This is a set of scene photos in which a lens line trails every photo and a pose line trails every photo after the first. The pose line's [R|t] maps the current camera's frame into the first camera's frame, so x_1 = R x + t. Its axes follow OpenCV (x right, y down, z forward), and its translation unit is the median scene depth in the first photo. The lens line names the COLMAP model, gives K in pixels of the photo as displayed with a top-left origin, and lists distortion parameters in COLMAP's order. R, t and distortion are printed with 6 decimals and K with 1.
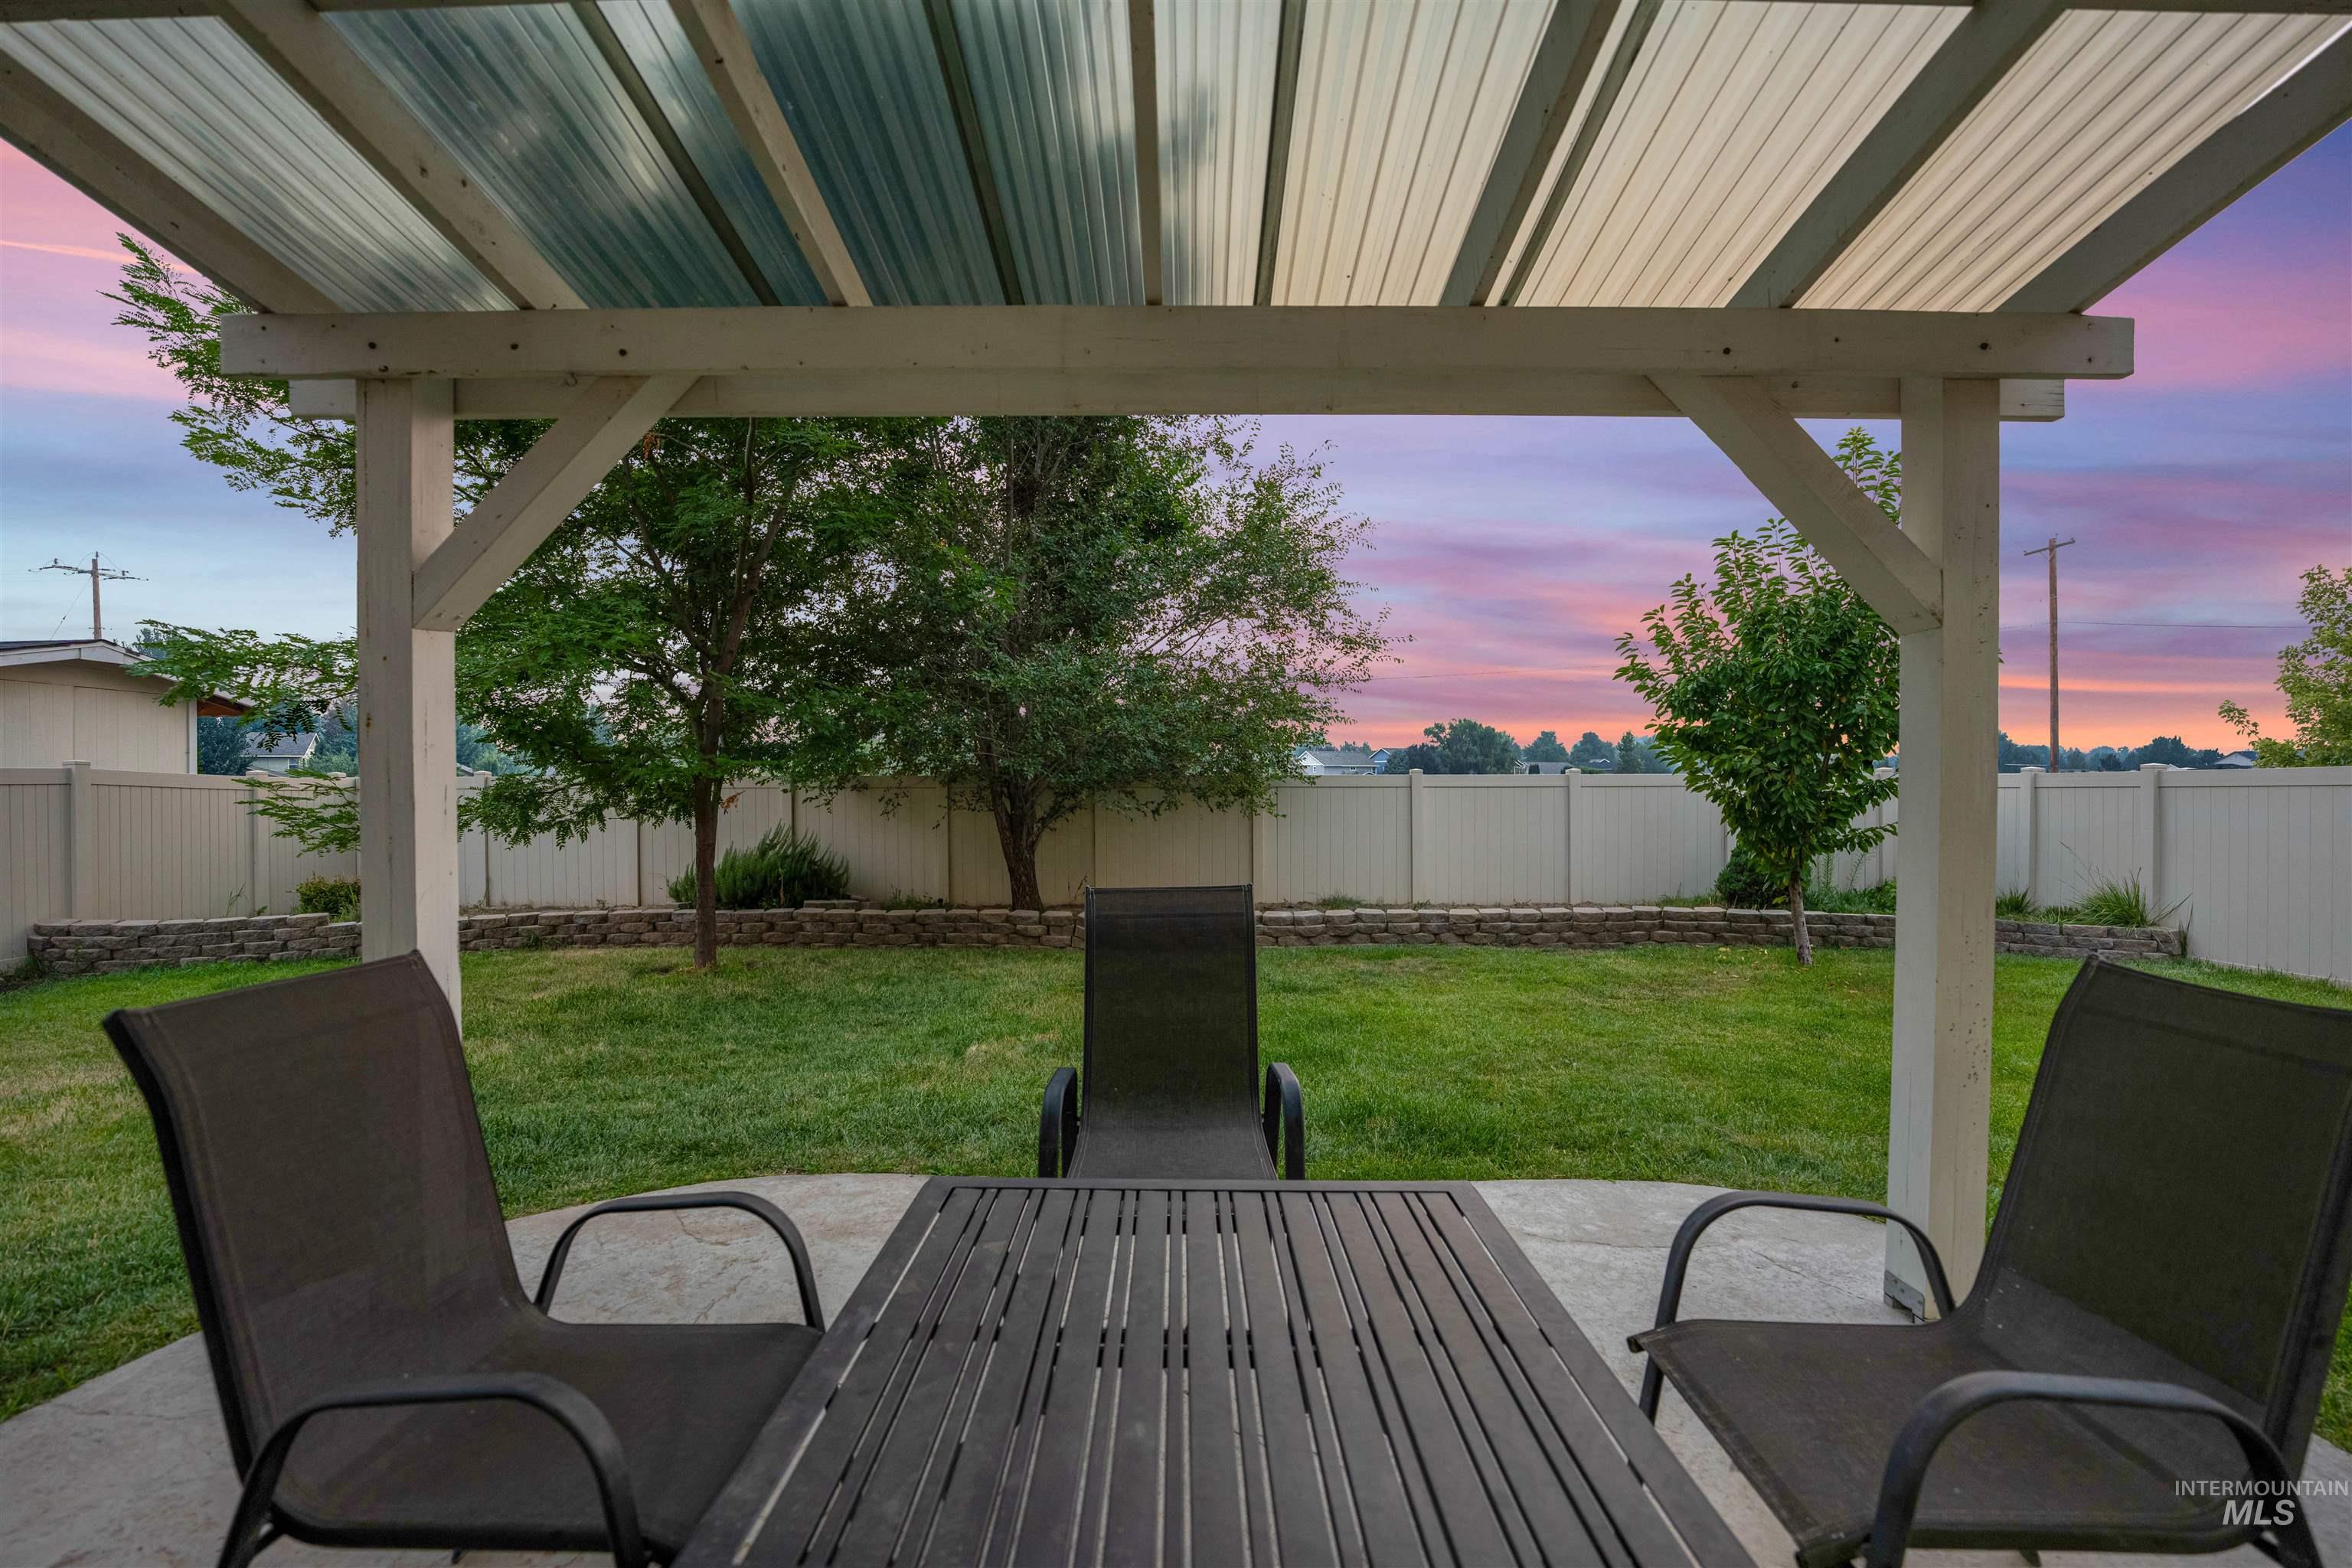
lens RADIAL K [[957.1, 0, 1176.0], [0, 957.1, 784.0], [0, 0, 1]] dist [-0.025102, -0.000344]
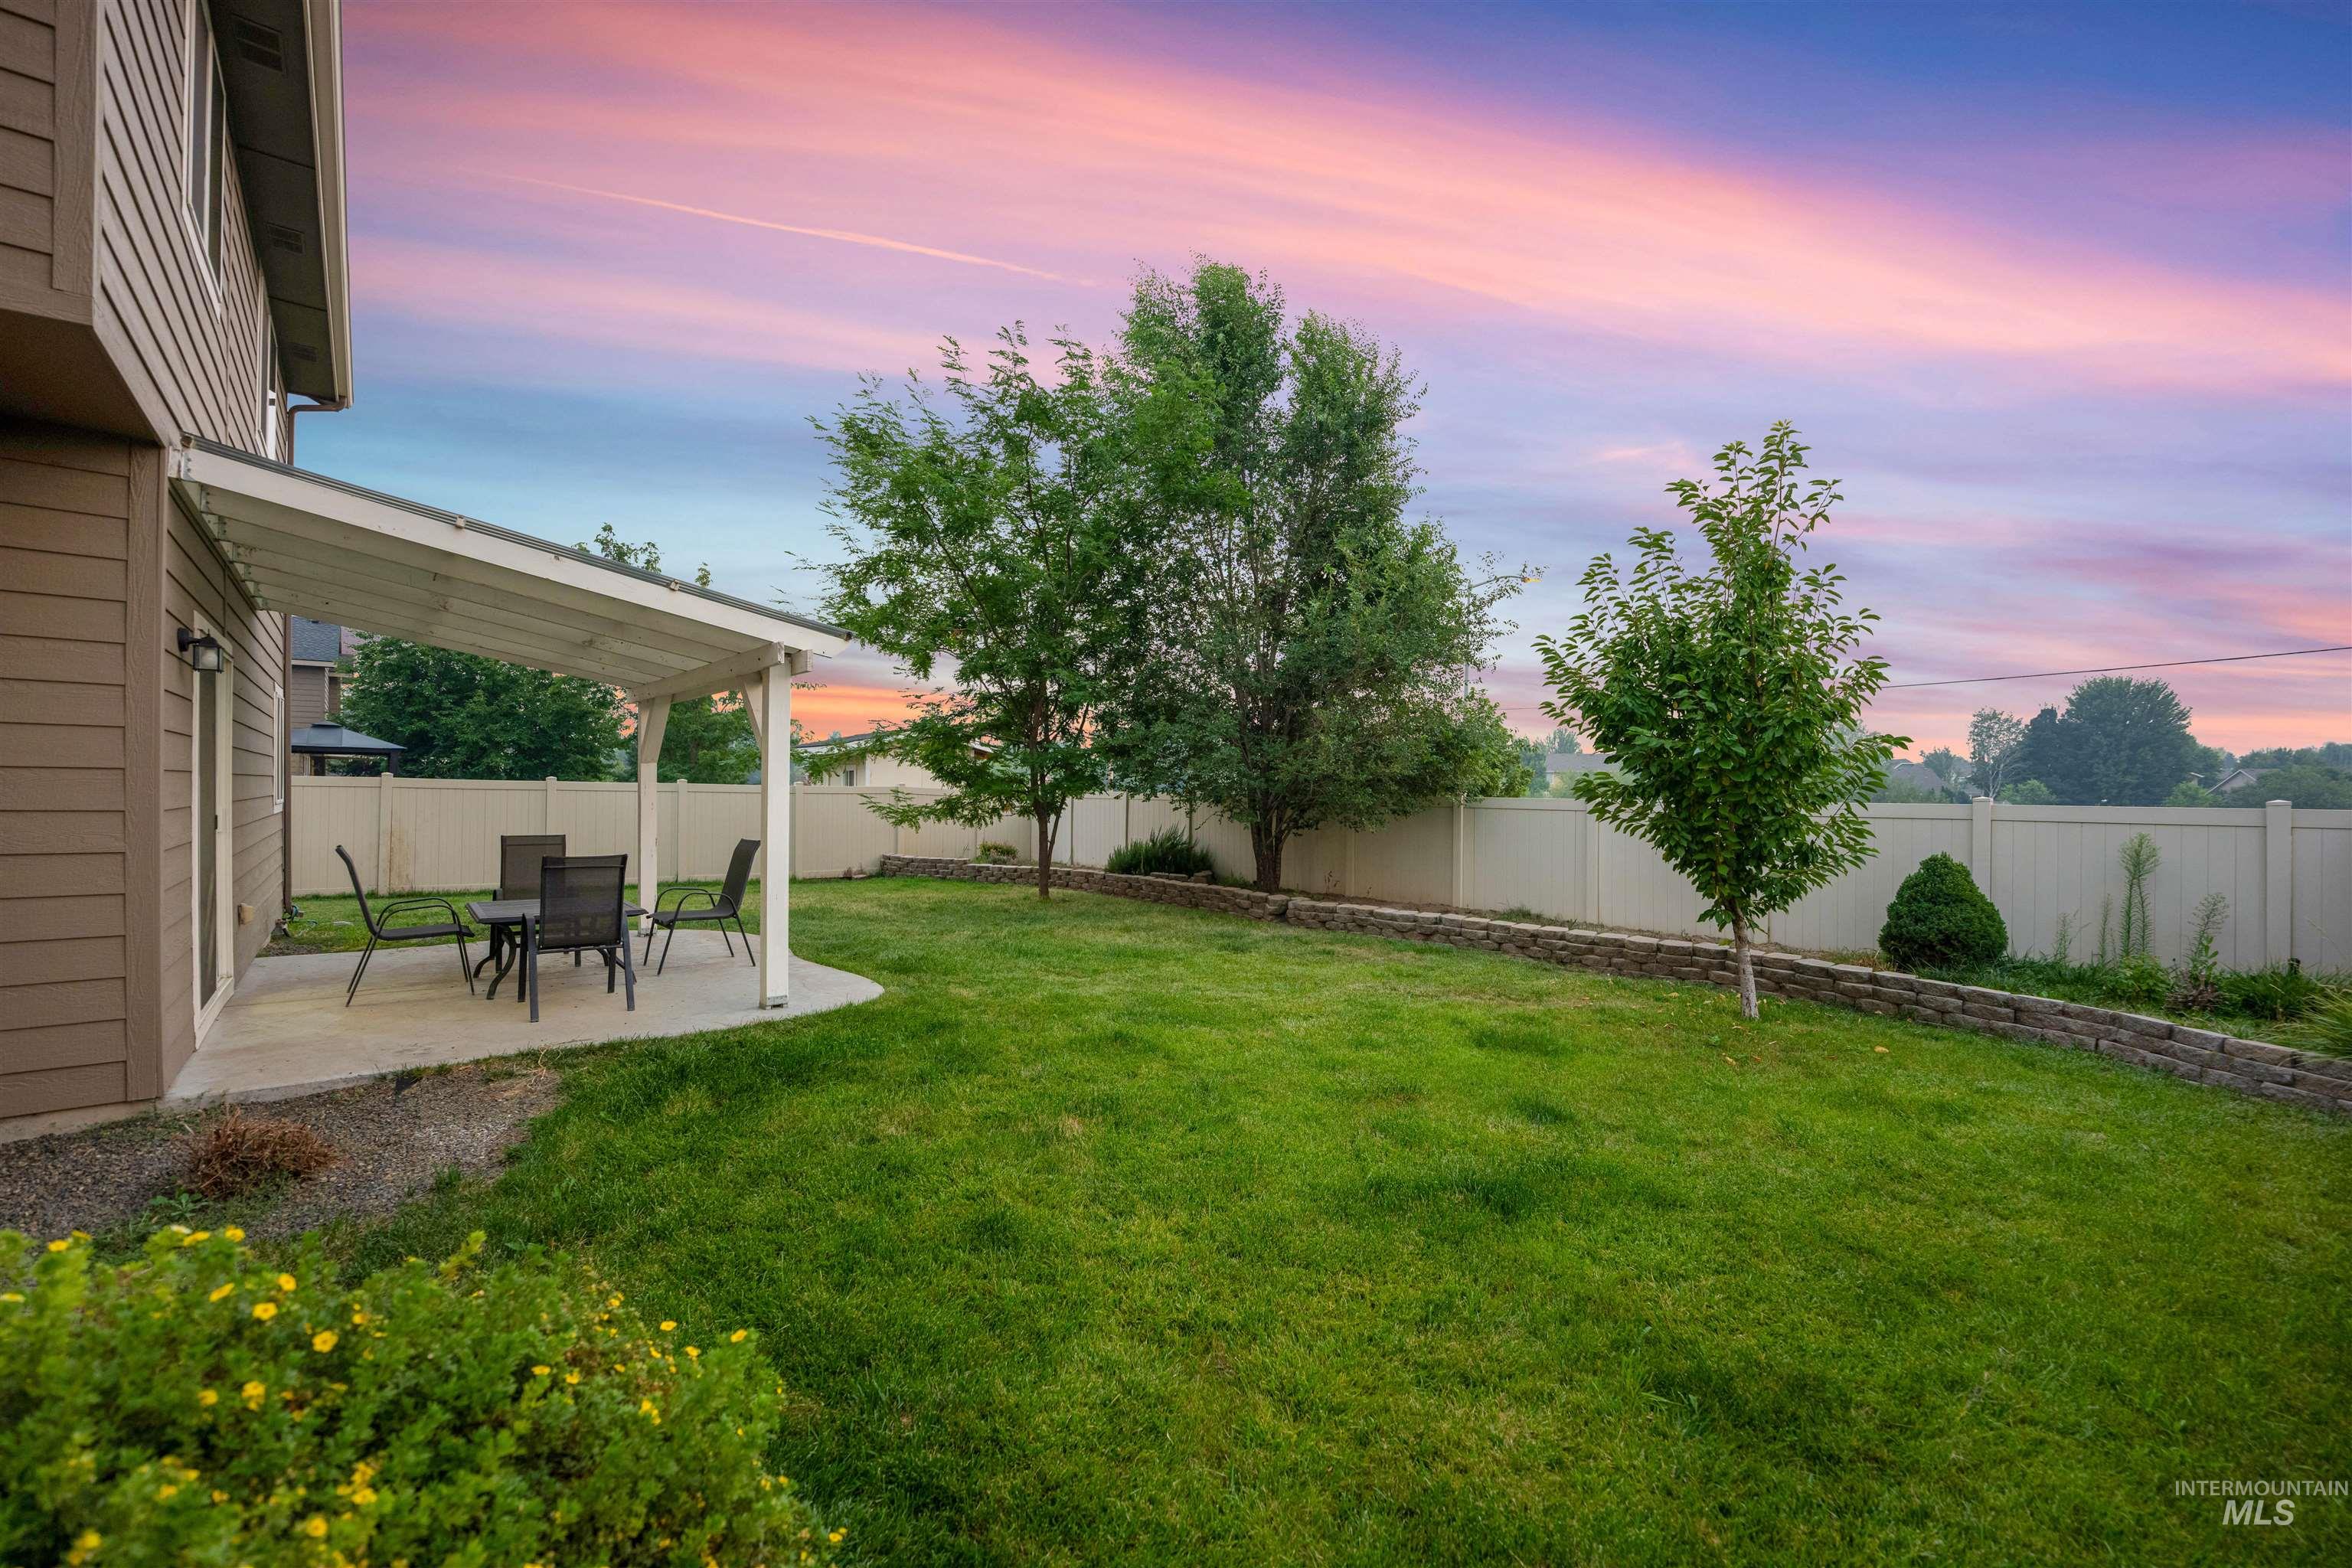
lens RADIAL K [[957.1, 0, 1176.0], [0, 957.1, 784.0], [0, 0, 1]] dist [-0.025102, -0.000344]
pose [[0.660385, 0.007428, -0.750891, 0.838077], [-0.025269, 0.999605, -0.012334, 0.001486], [0.750502, 0.027119, 0.660311, 0.019100]]
